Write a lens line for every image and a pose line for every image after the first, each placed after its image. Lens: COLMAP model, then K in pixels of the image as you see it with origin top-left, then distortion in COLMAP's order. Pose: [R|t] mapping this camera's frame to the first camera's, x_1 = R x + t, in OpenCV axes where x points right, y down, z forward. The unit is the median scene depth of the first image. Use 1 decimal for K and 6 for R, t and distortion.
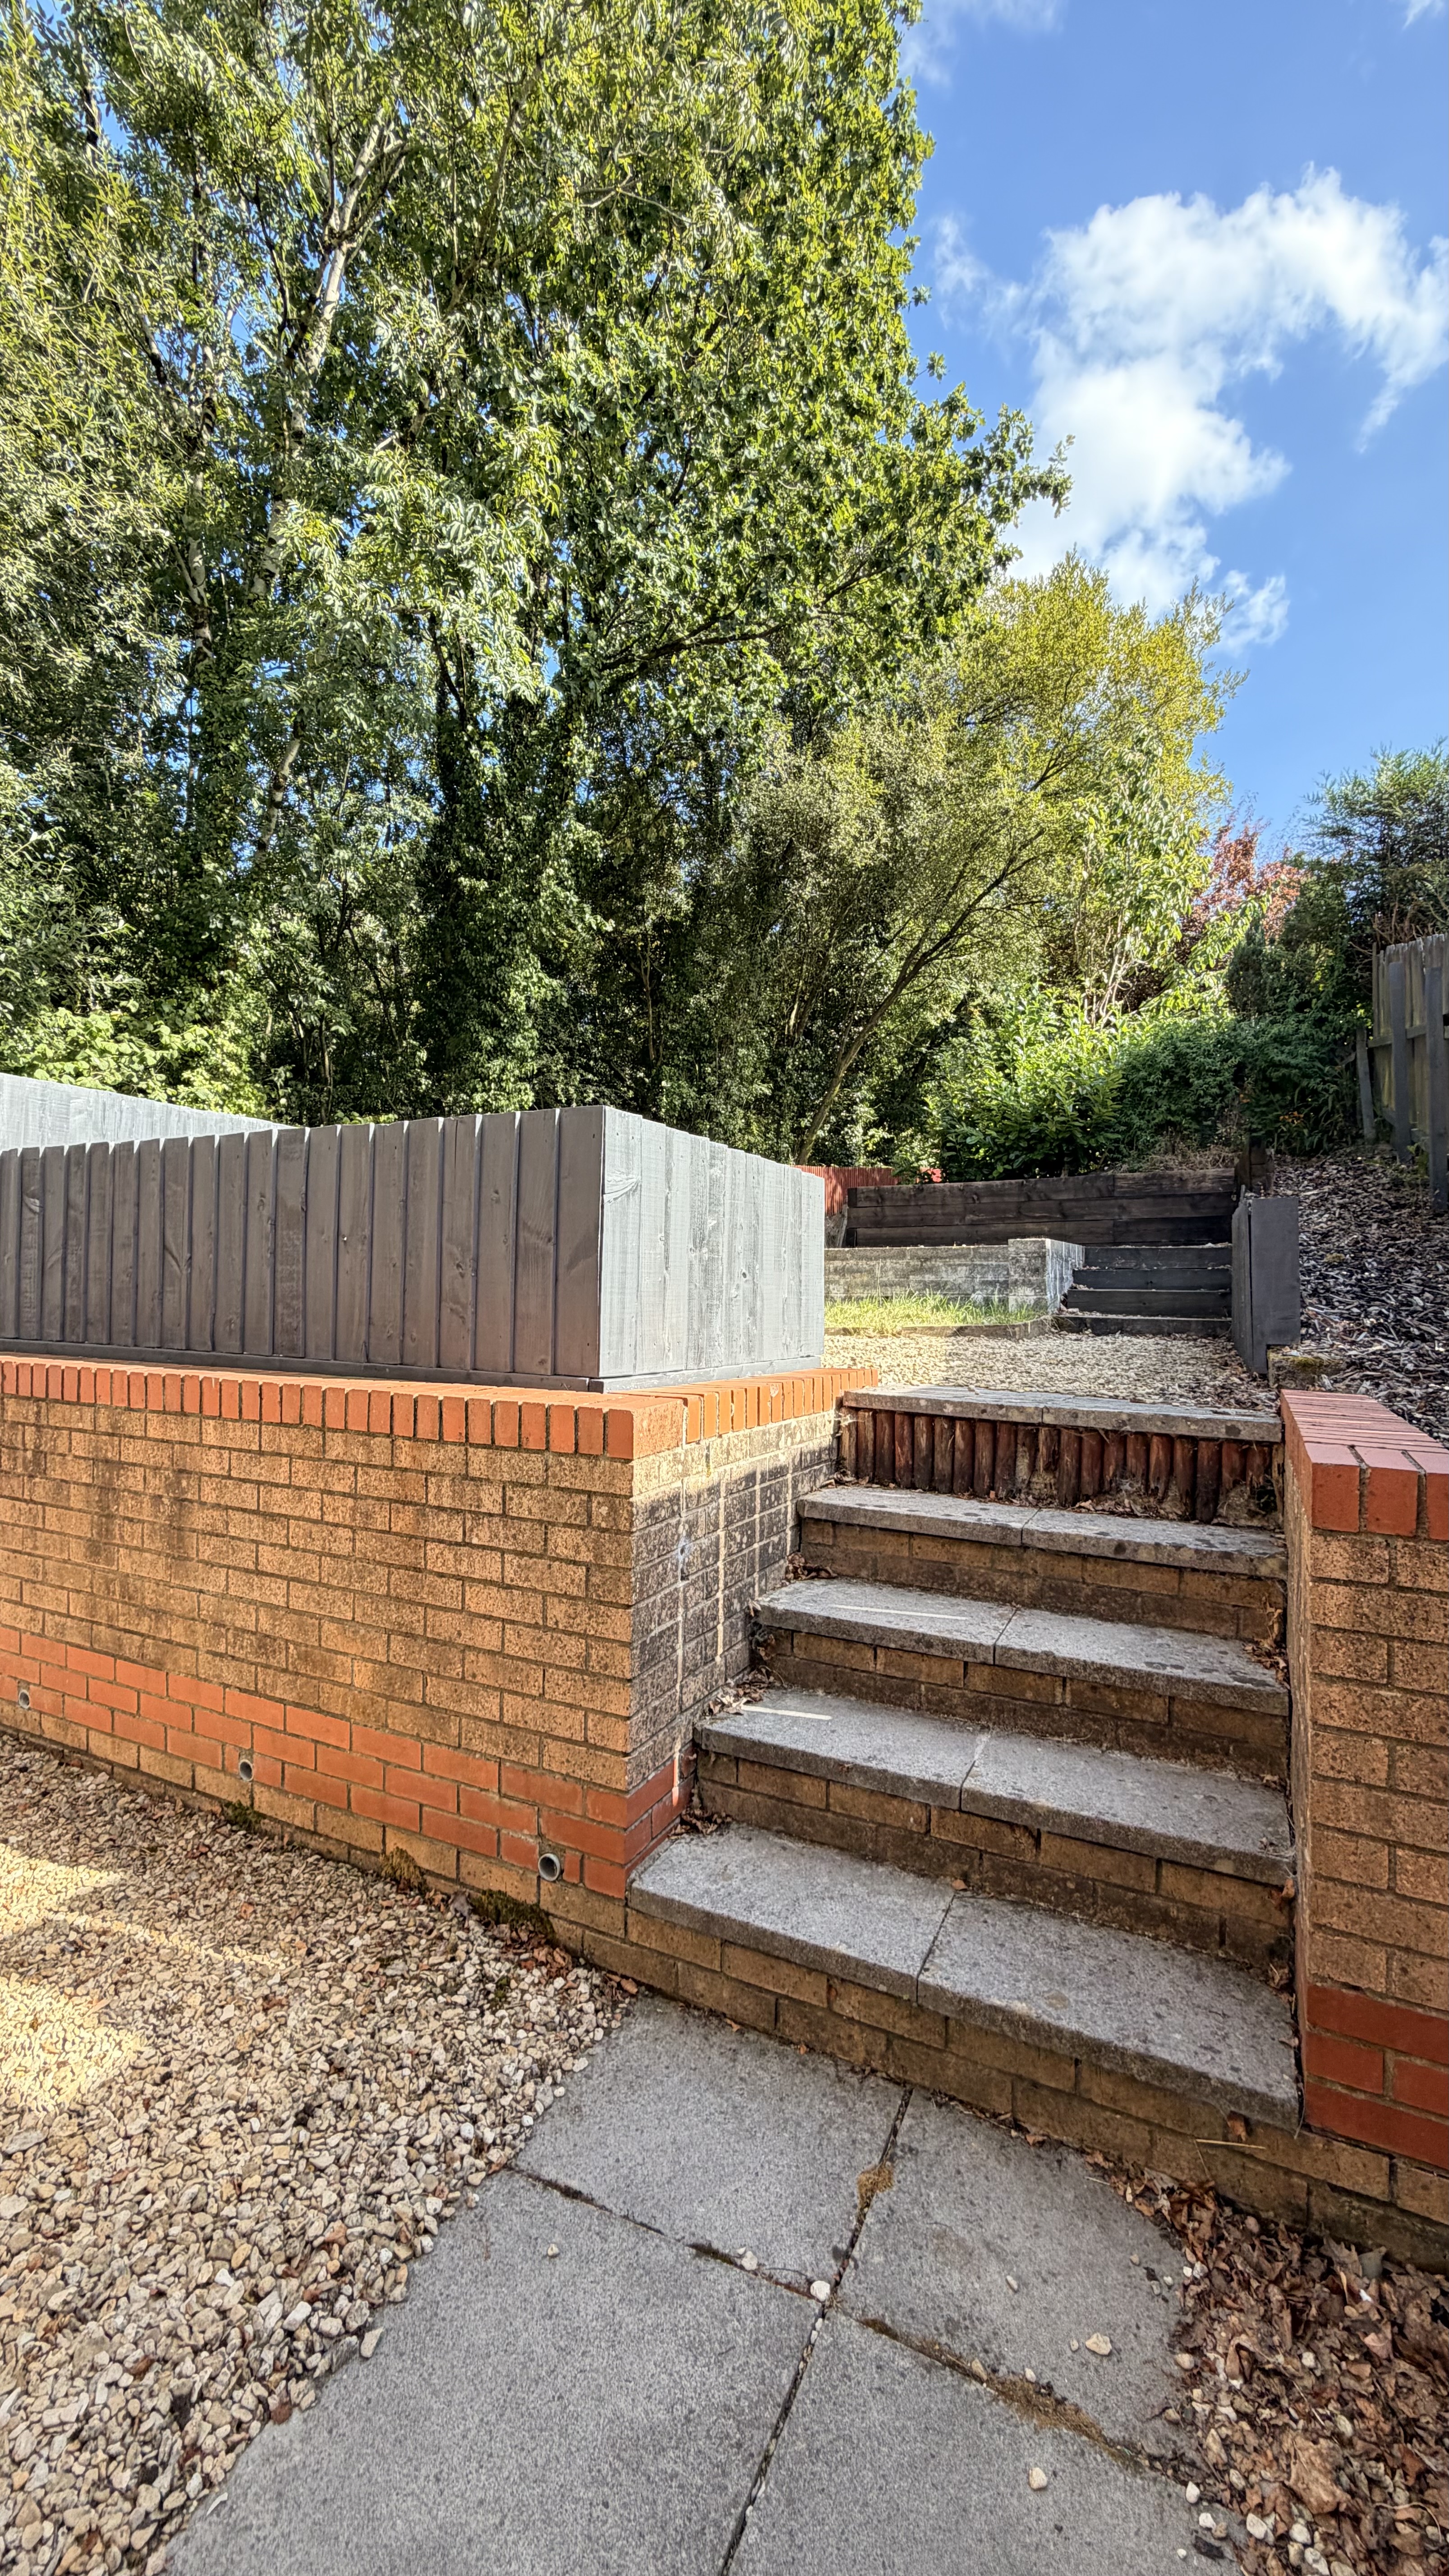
lens RADIAL K [[1027.9, 0, 732.5], [0, 1027.9, 1293.9], [0, 0, 1]] dist [0.001828, 0.000357]
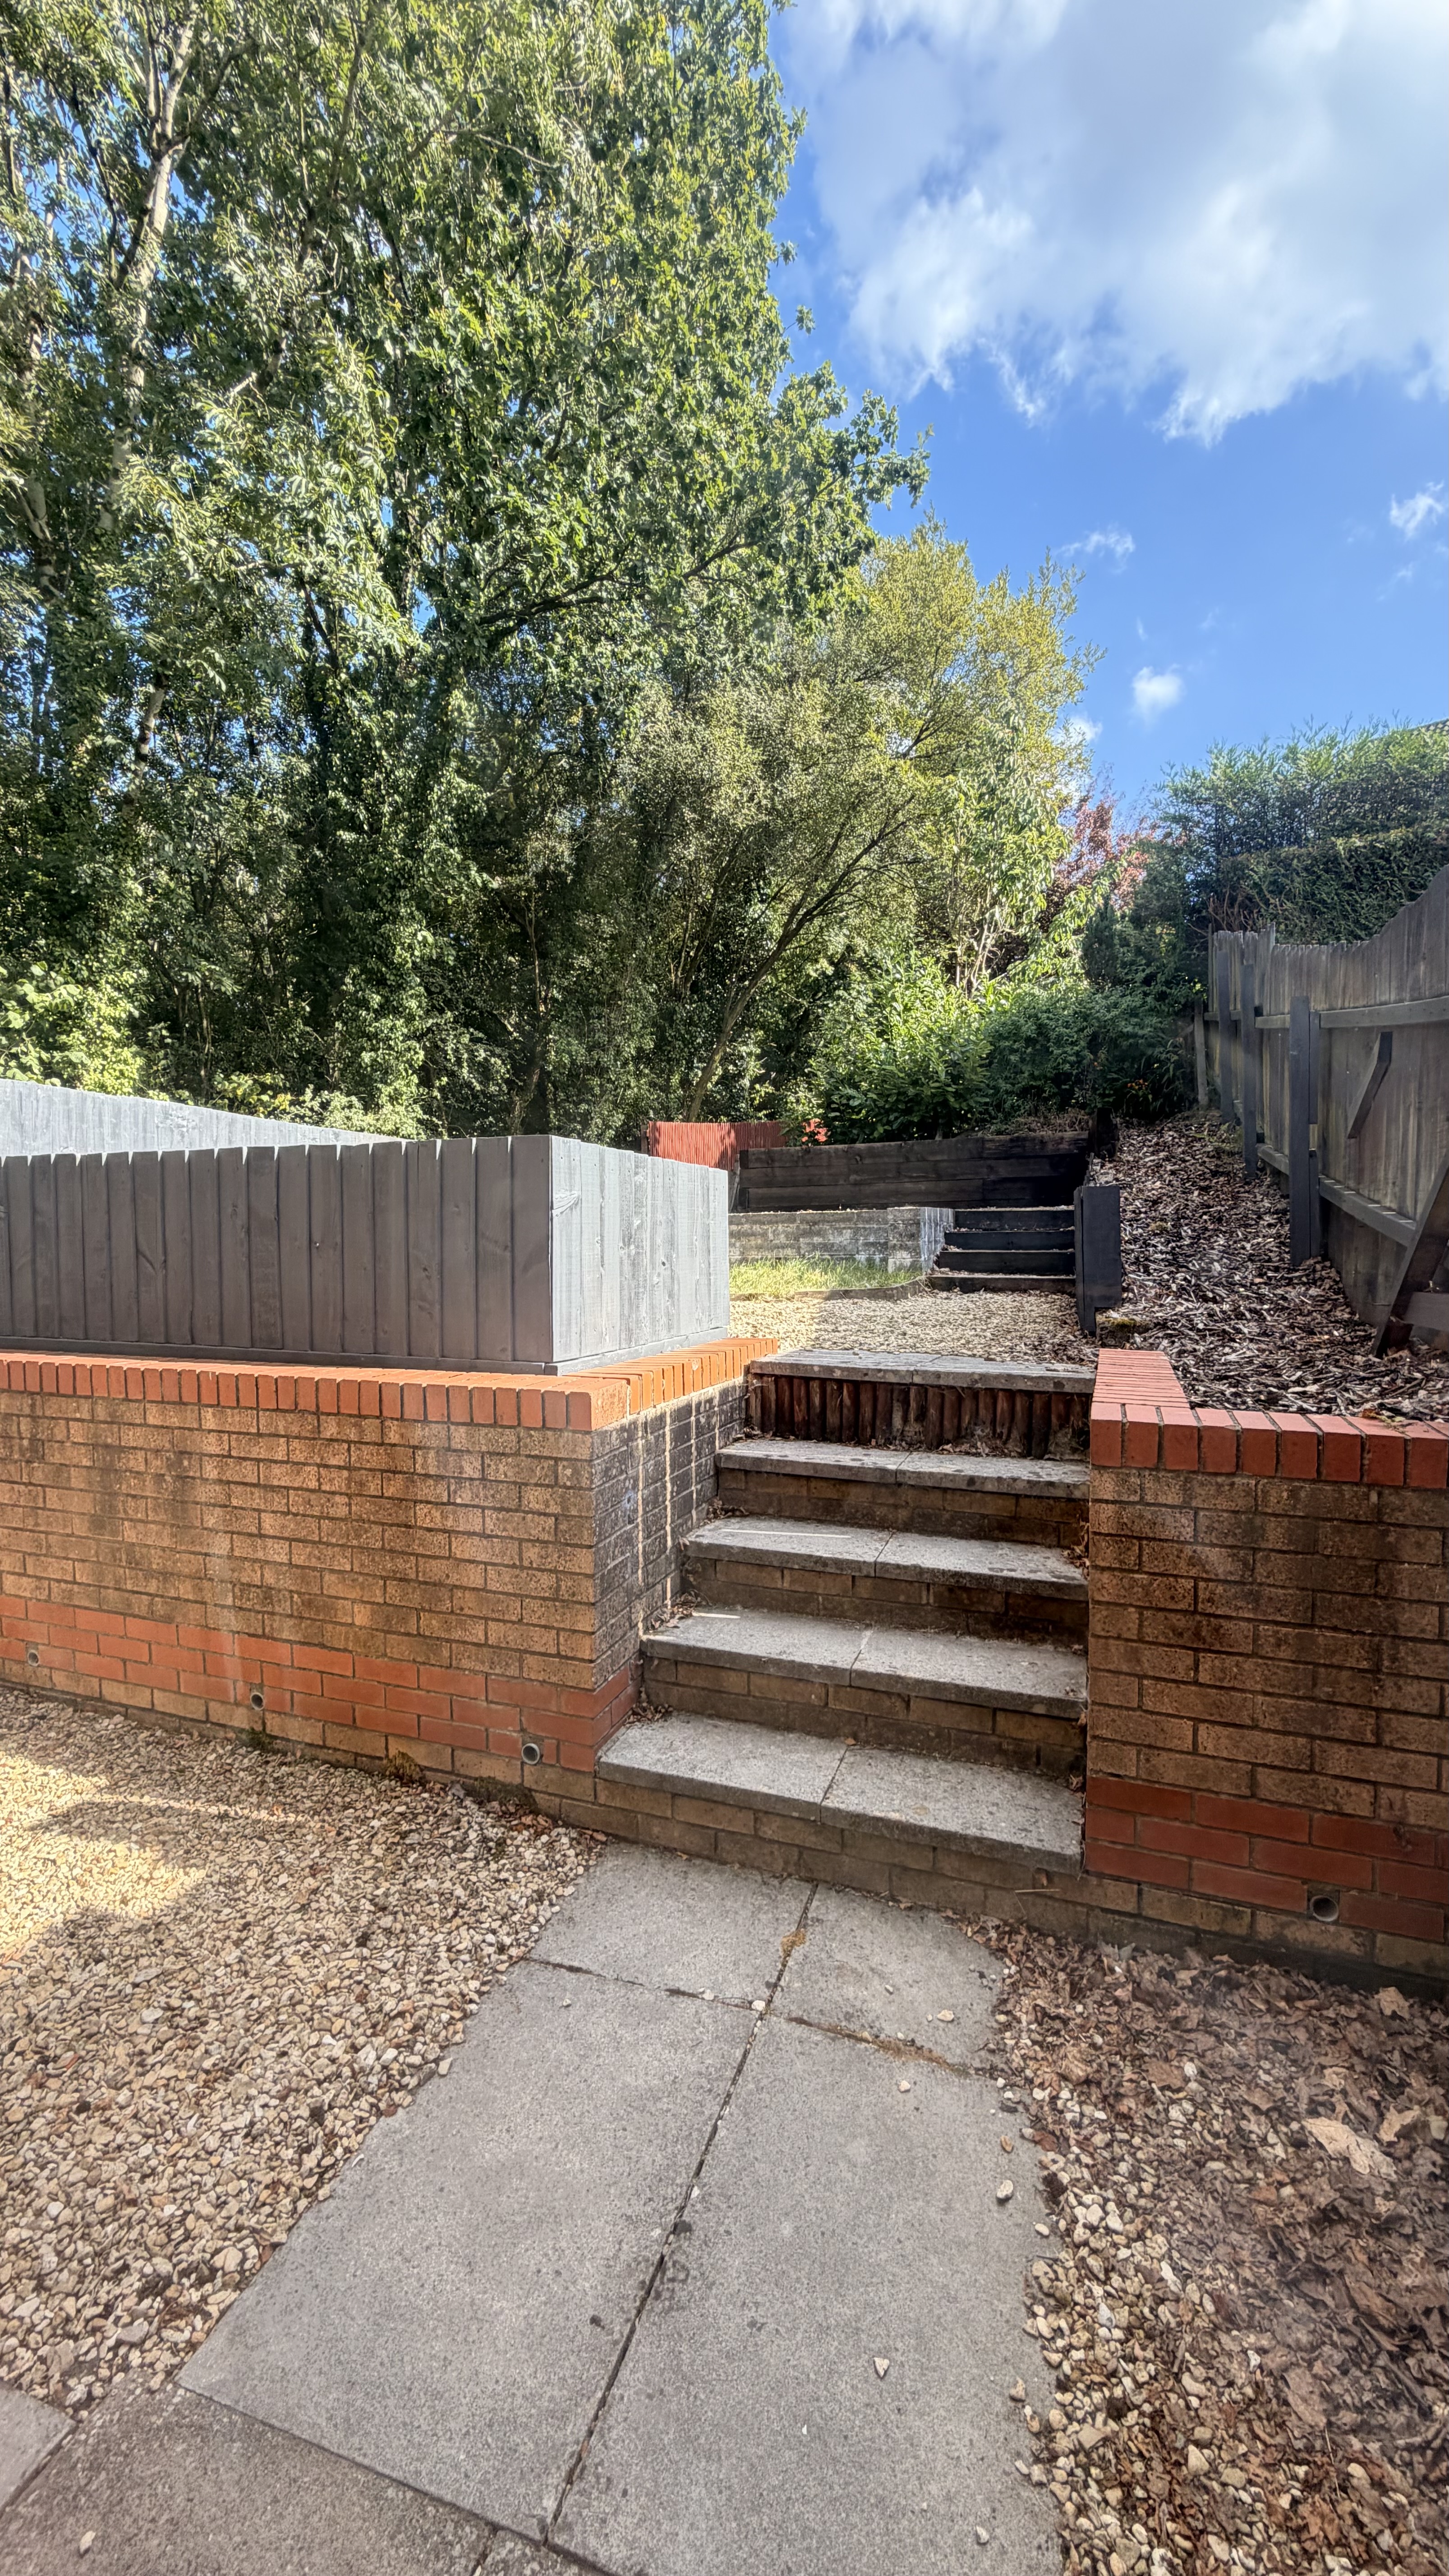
lens RADIAL K [[1027.9, 0, 719.9], [0, 1027.9, 1284.6], [0, 0, 1]] dist [0.001828, 0.000357]
pose [[0.995181, -0.027959, 0.093984, -0.040204], [0.023680, 0.998645, 0.046335, -0.056651], [-0.095152, -0.043886, 0.994495, -0.202294]]
